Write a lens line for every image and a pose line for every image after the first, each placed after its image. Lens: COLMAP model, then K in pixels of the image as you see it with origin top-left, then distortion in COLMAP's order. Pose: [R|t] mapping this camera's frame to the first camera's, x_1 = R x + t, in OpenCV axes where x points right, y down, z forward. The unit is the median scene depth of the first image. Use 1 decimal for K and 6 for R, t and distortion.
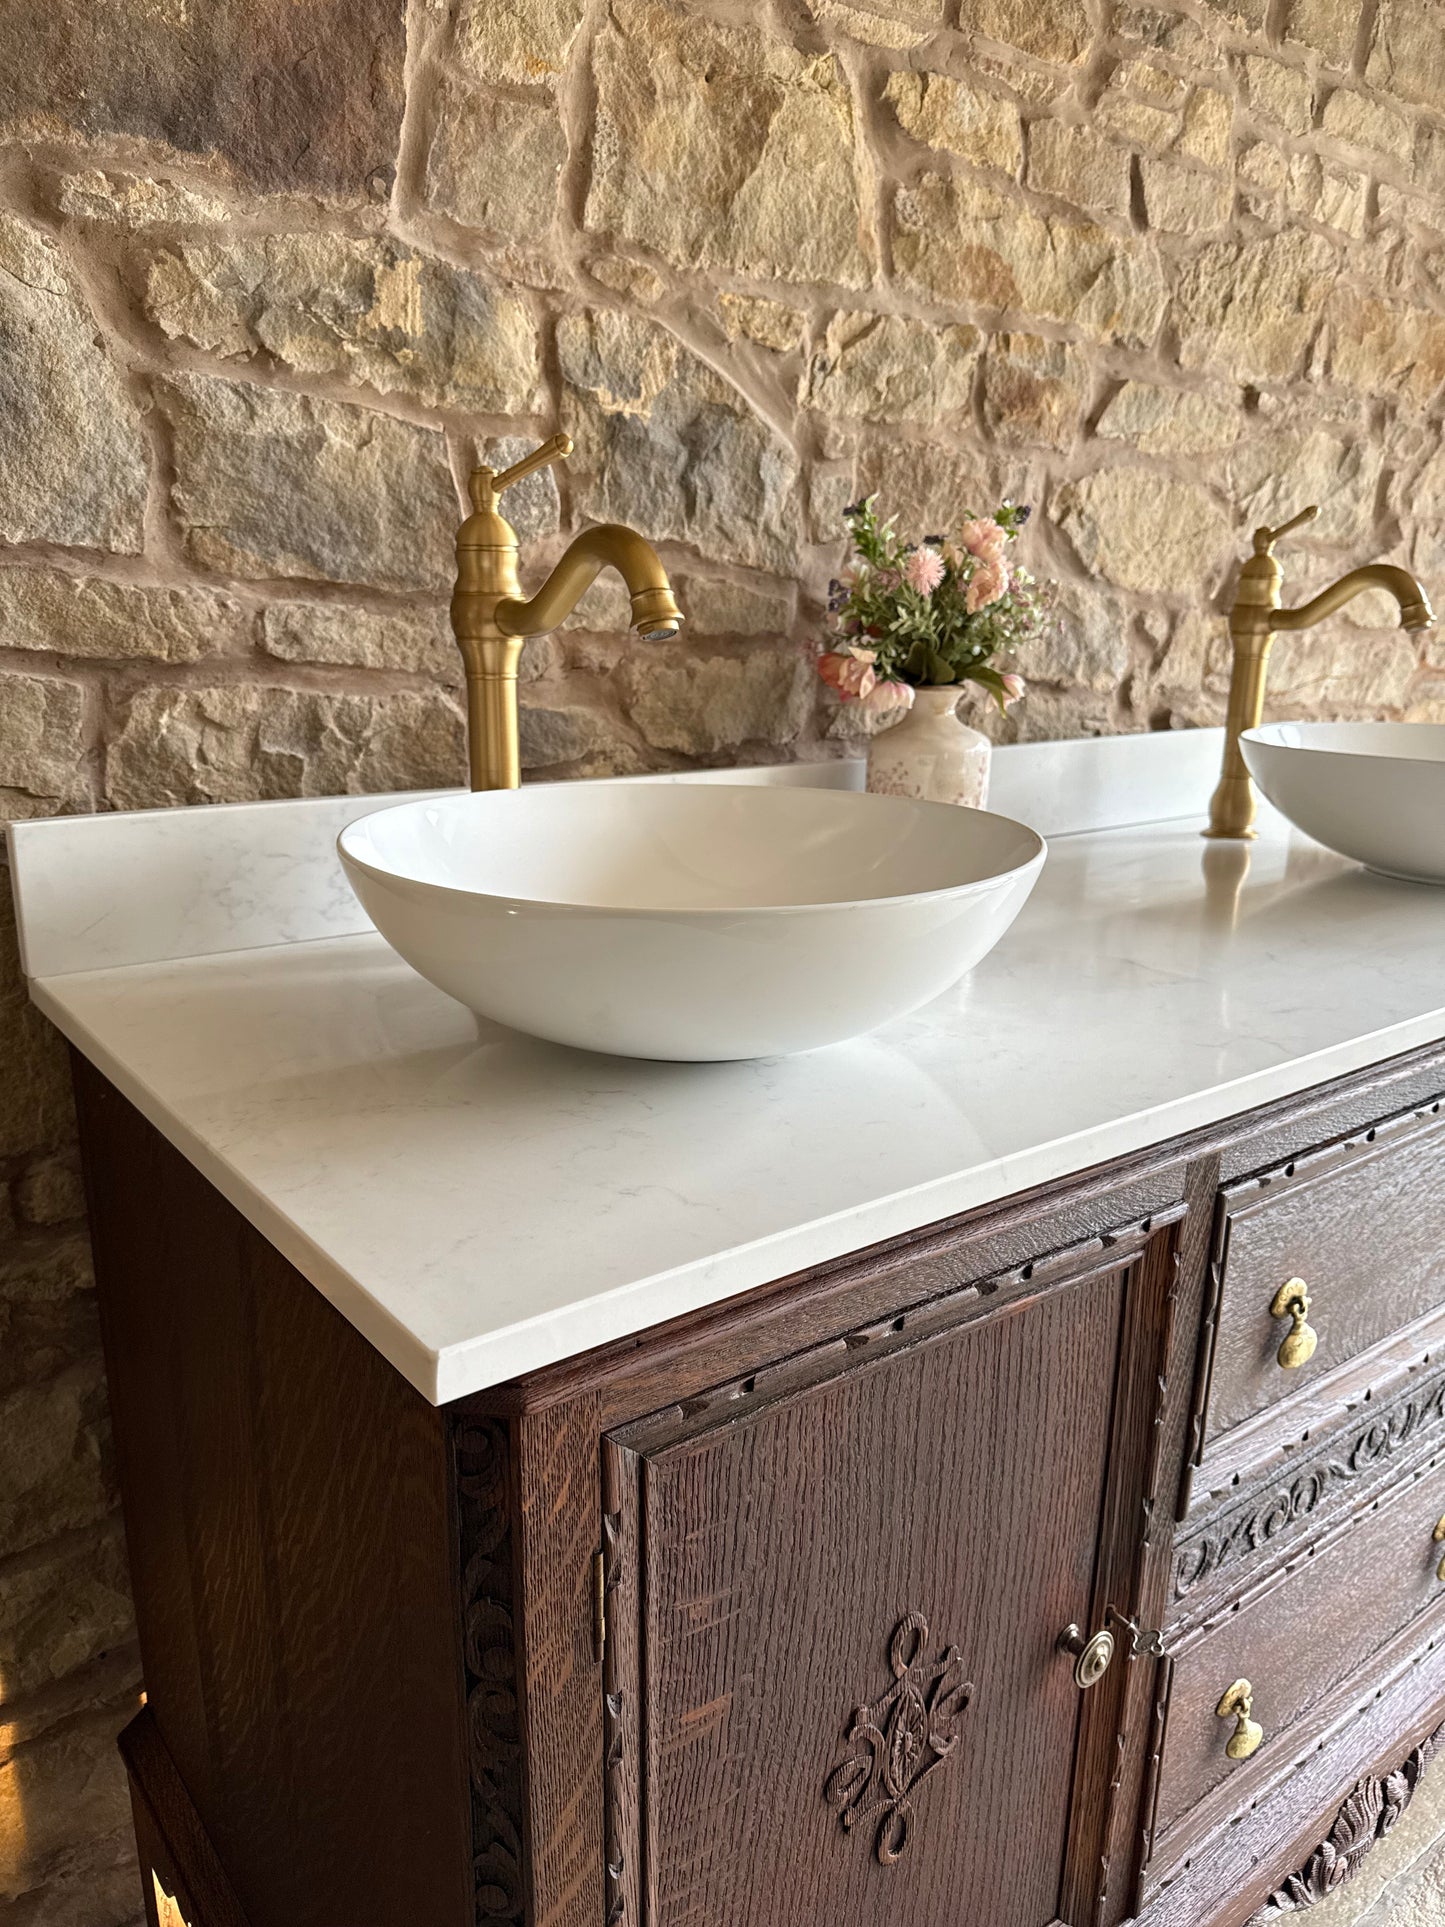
lens RADIAL K [[1366.6, 0, 706.1], [0, 1366.6, 961.5], [0, 0, 1]] dist [0.008115, -0.020847]
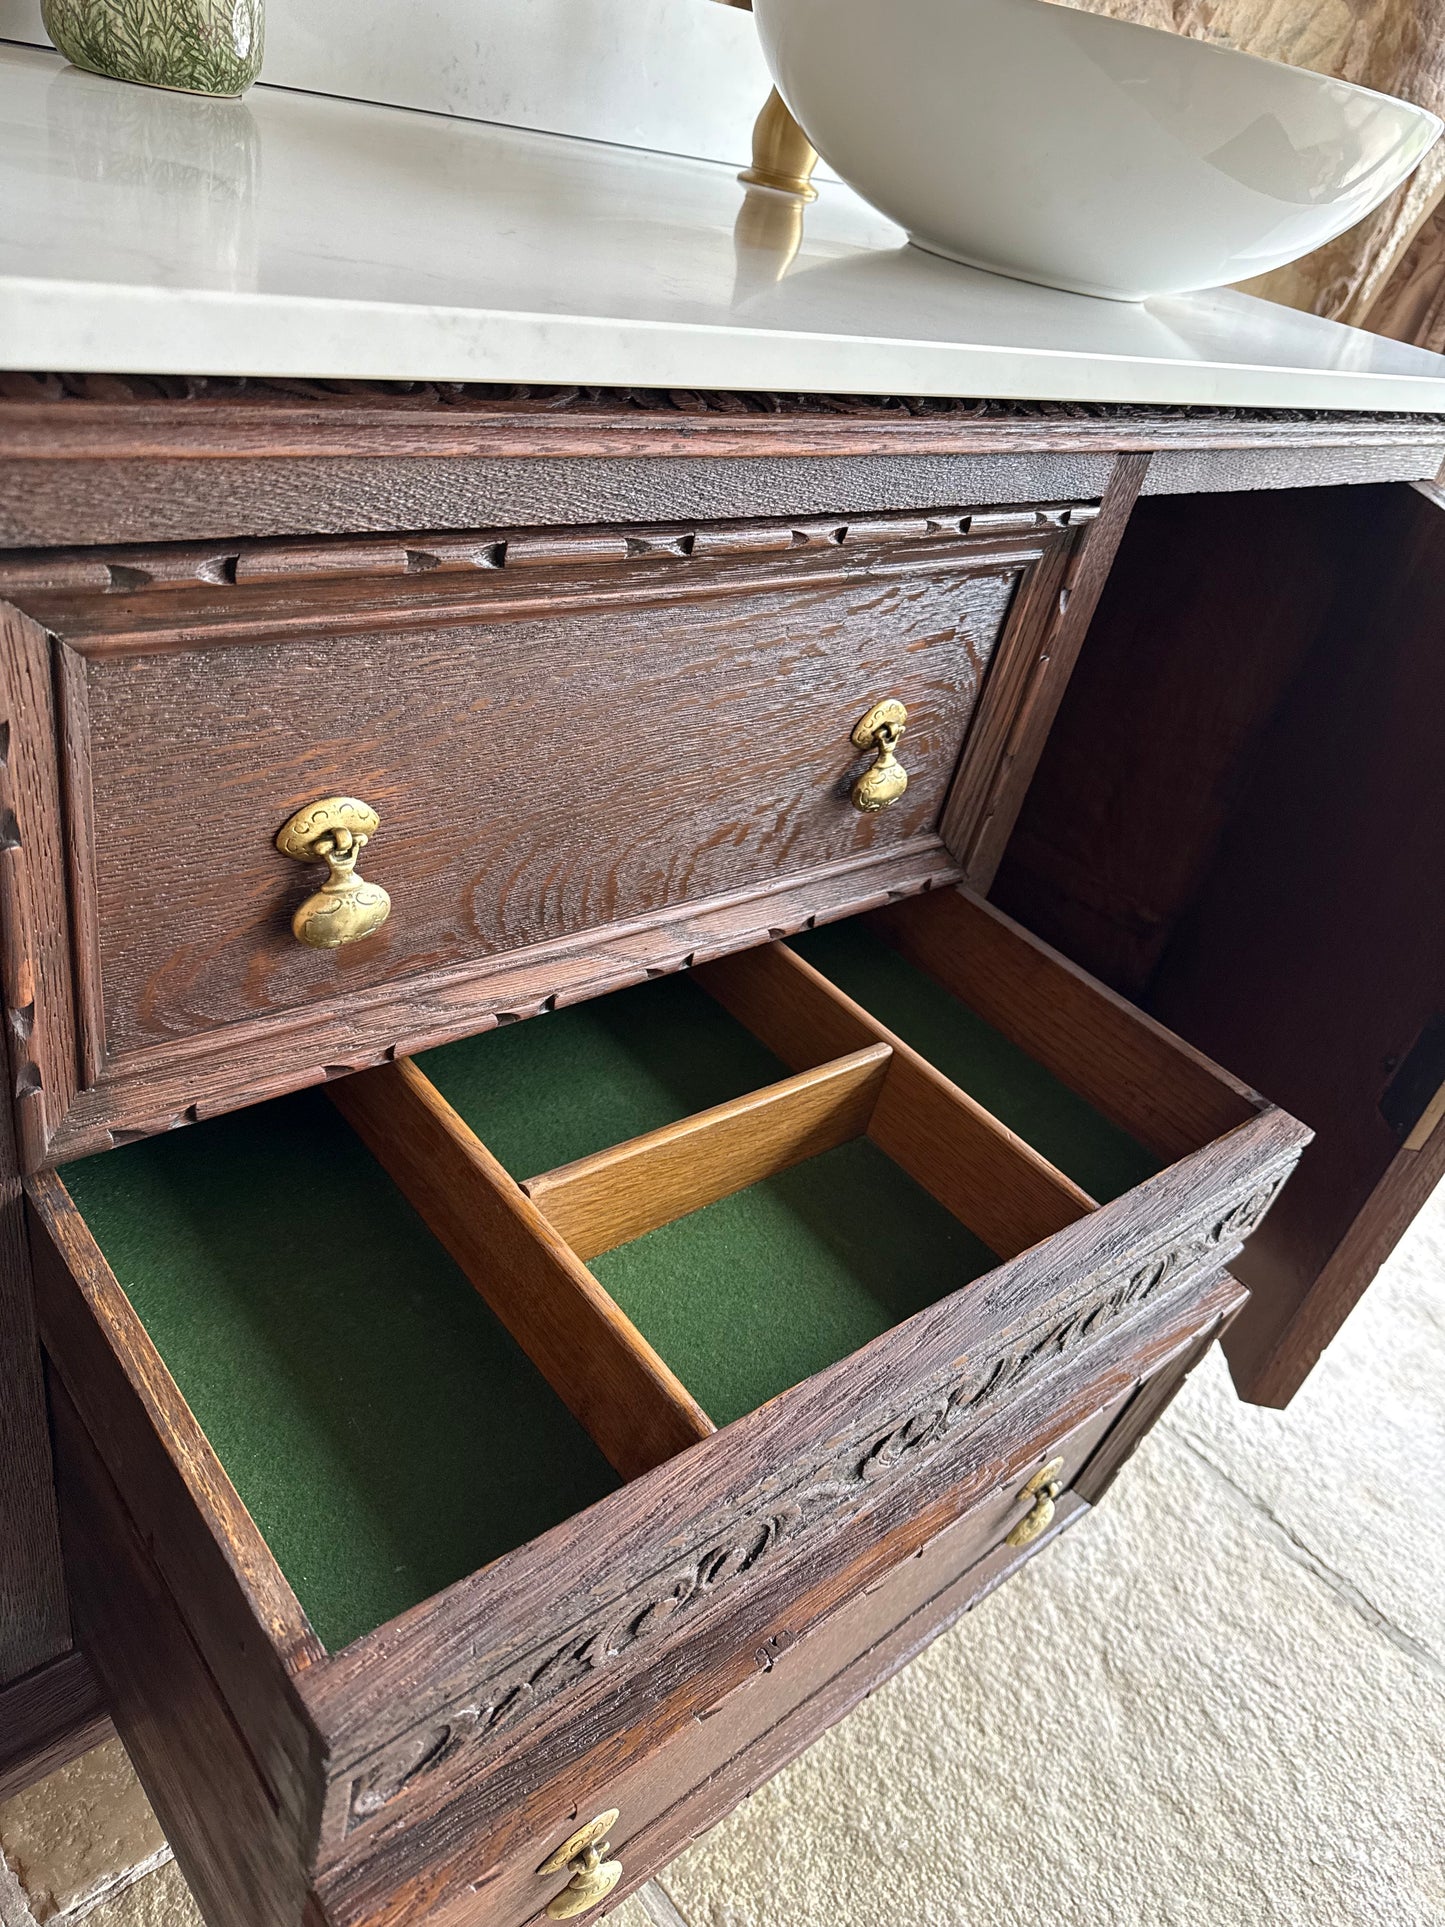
lens RADIAL K [[1366.6, 0, 706.0], [0, 1366.6, 976.9], [0, 0, 1]] dist [0.008115, -0.020847]
pose [[0.980568, 0.115305, 0.158718, 0.377212], [-0.162237, 0.931485, 0.325600, 0.072292], [-0.110300, -0.345023, 0.932091, 0.331371]]
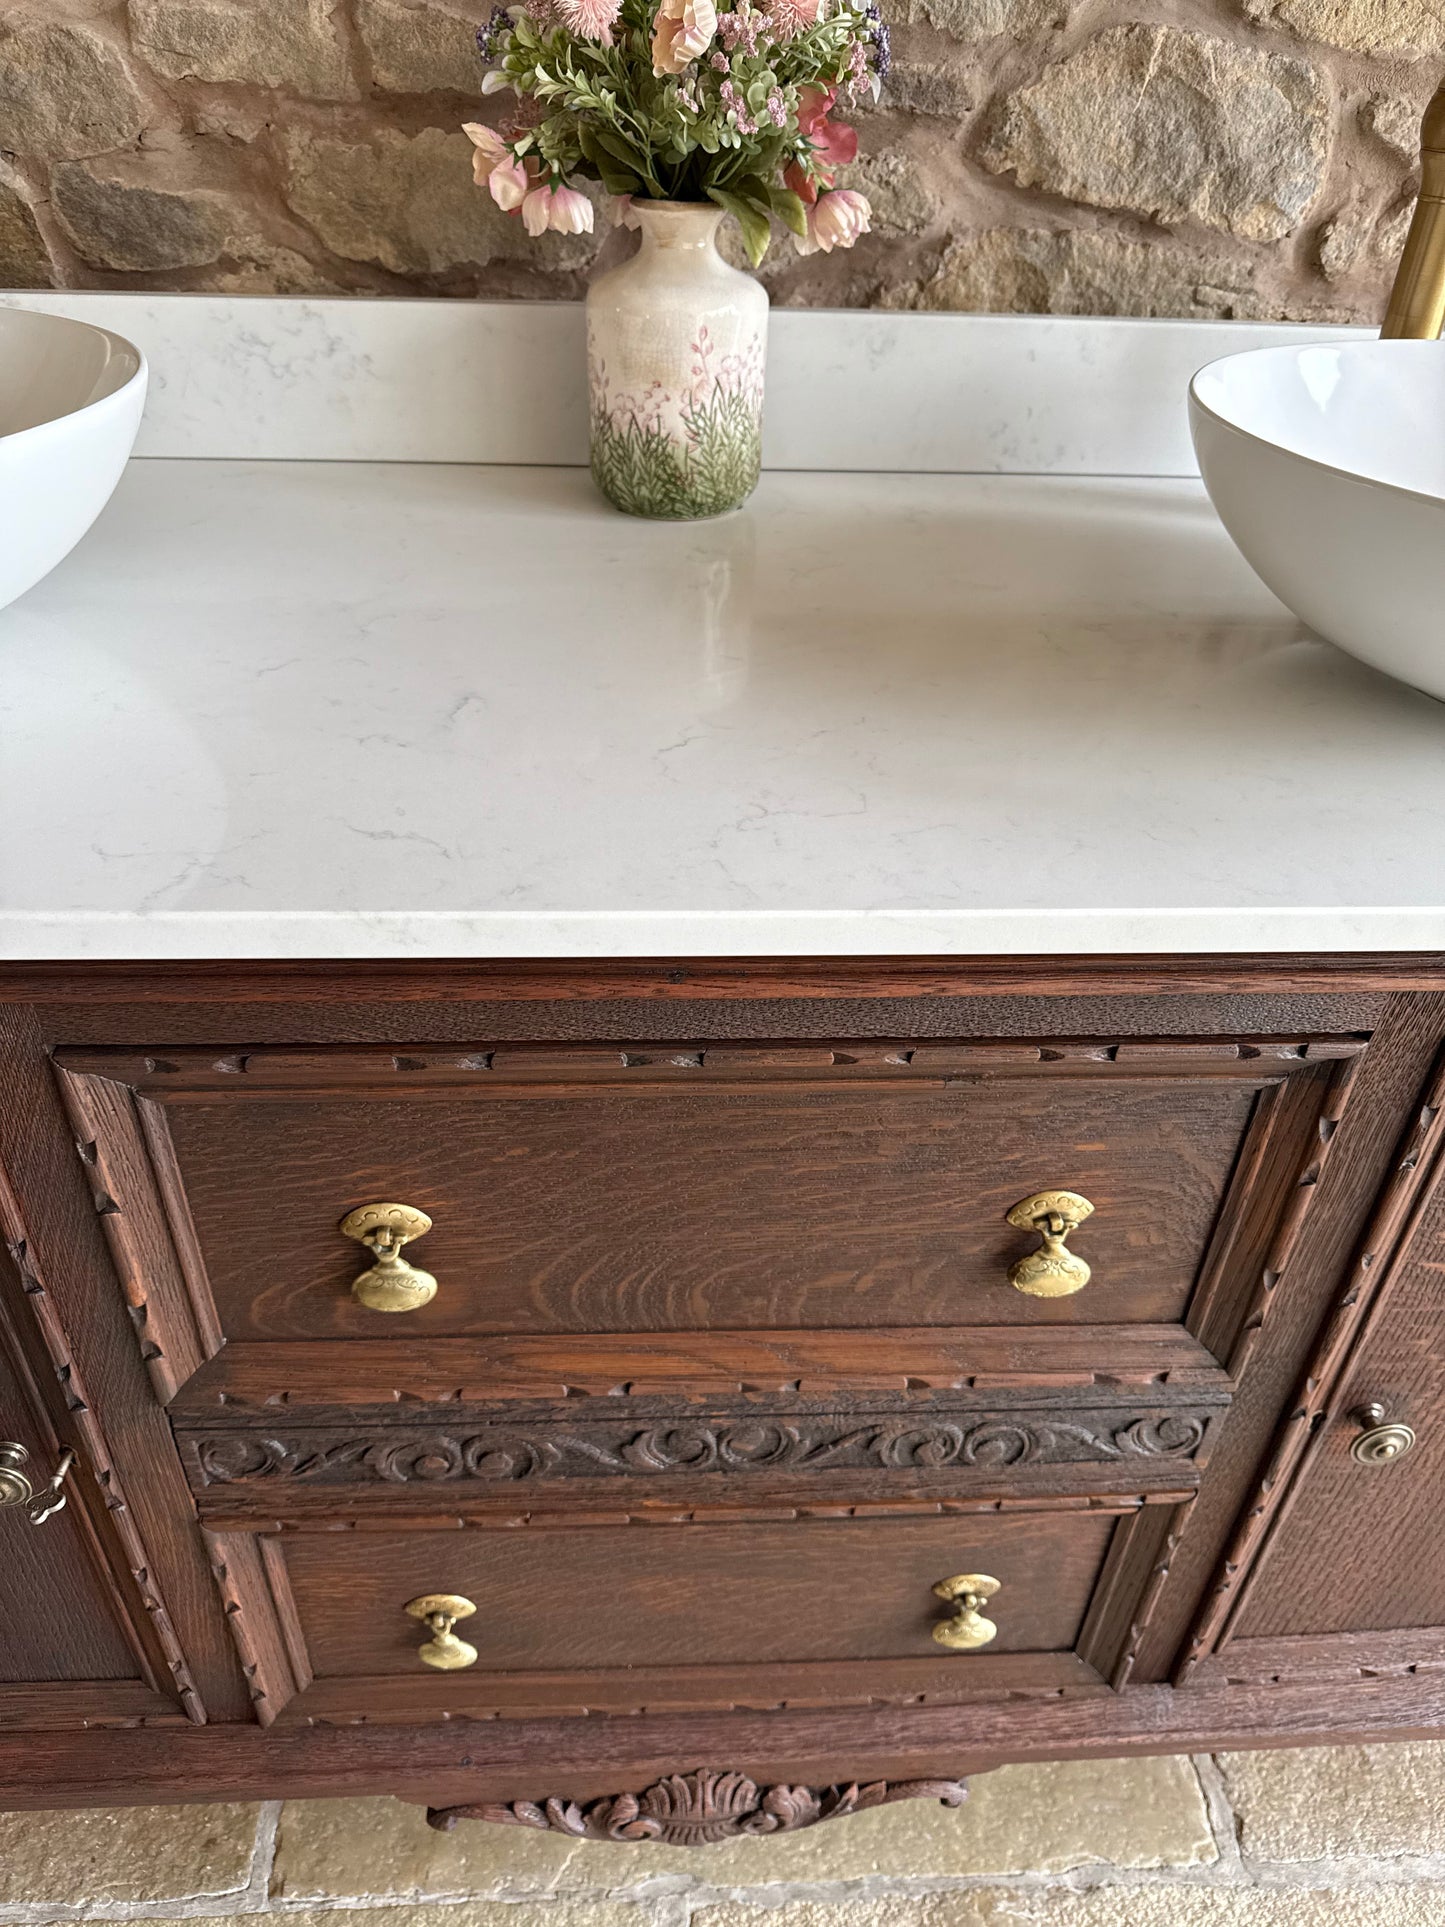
lens RADIAL K [[1366.6, 0, 714.6], [0, 1366.6, 961.6], [0, 0, 1]] dist [0.008115, -0.020847]
pose [[0.831093, 0.332625, -0.445696, 0.633117], [-0.166184, 0.913340, 0.371743, -0.124273], [0.530723, -0.234886, 0.814348, 0.418399]]
